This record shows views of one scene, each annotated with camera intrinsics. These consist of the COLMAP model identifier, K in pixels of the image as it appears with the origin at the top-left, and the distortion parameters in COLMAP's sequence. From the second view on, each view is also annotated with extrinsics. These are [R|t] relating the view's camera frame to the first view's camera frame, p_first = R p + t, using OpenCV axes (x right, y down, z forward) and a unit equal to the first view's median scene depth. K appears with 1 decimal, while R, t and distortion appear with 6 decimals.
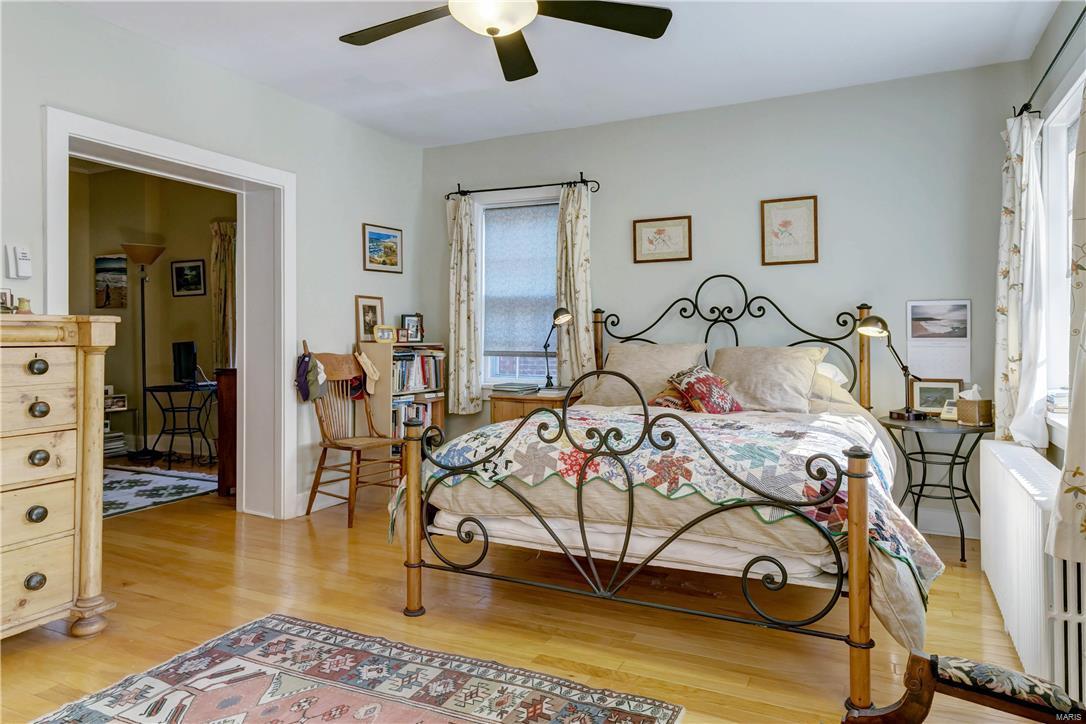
lens RADIAL K [[704.5, 0, 542.4], [0, 704.5, 333.9], [0, 0, 1]] dist [0.003268, 0.000760]
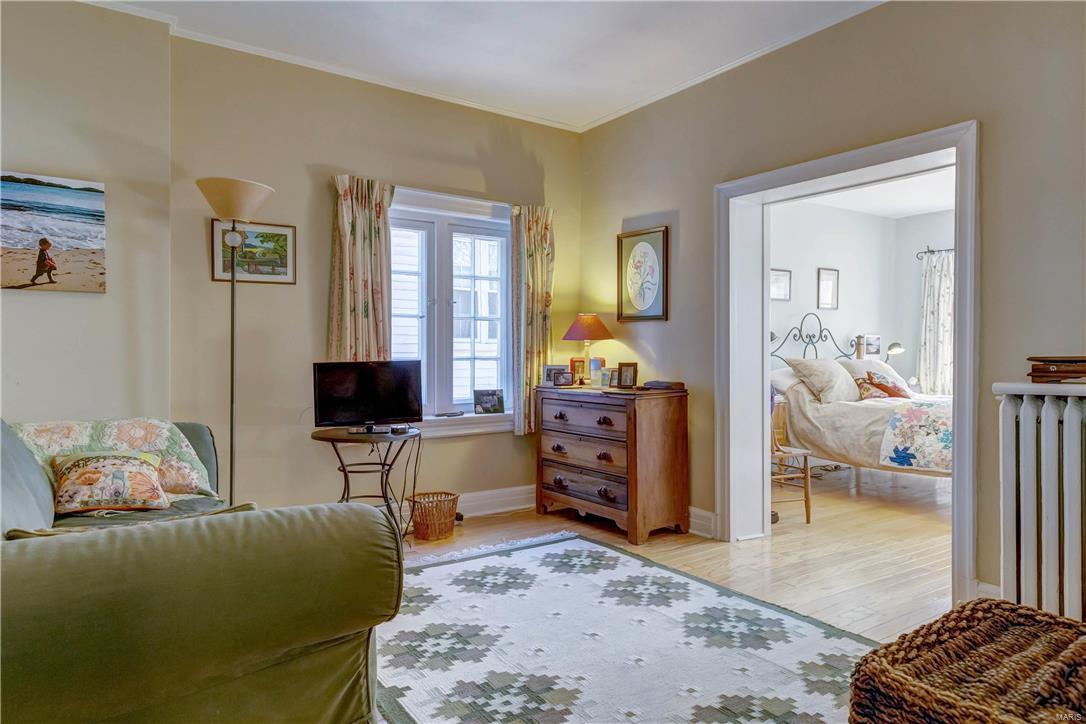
lens RADIAL K [[684.8, 0, 543.0], [0, 684.8, 362.0], [0, 0, 1]] dist [0.003456, 0.000658]
pose [[0.490101, -0.007410, 0.871634, -1.297993], [-0.000860, 0.999959, 0.008984, 0.009025], [-0.871665, -0.005152, 0.490074, 0.759617]]
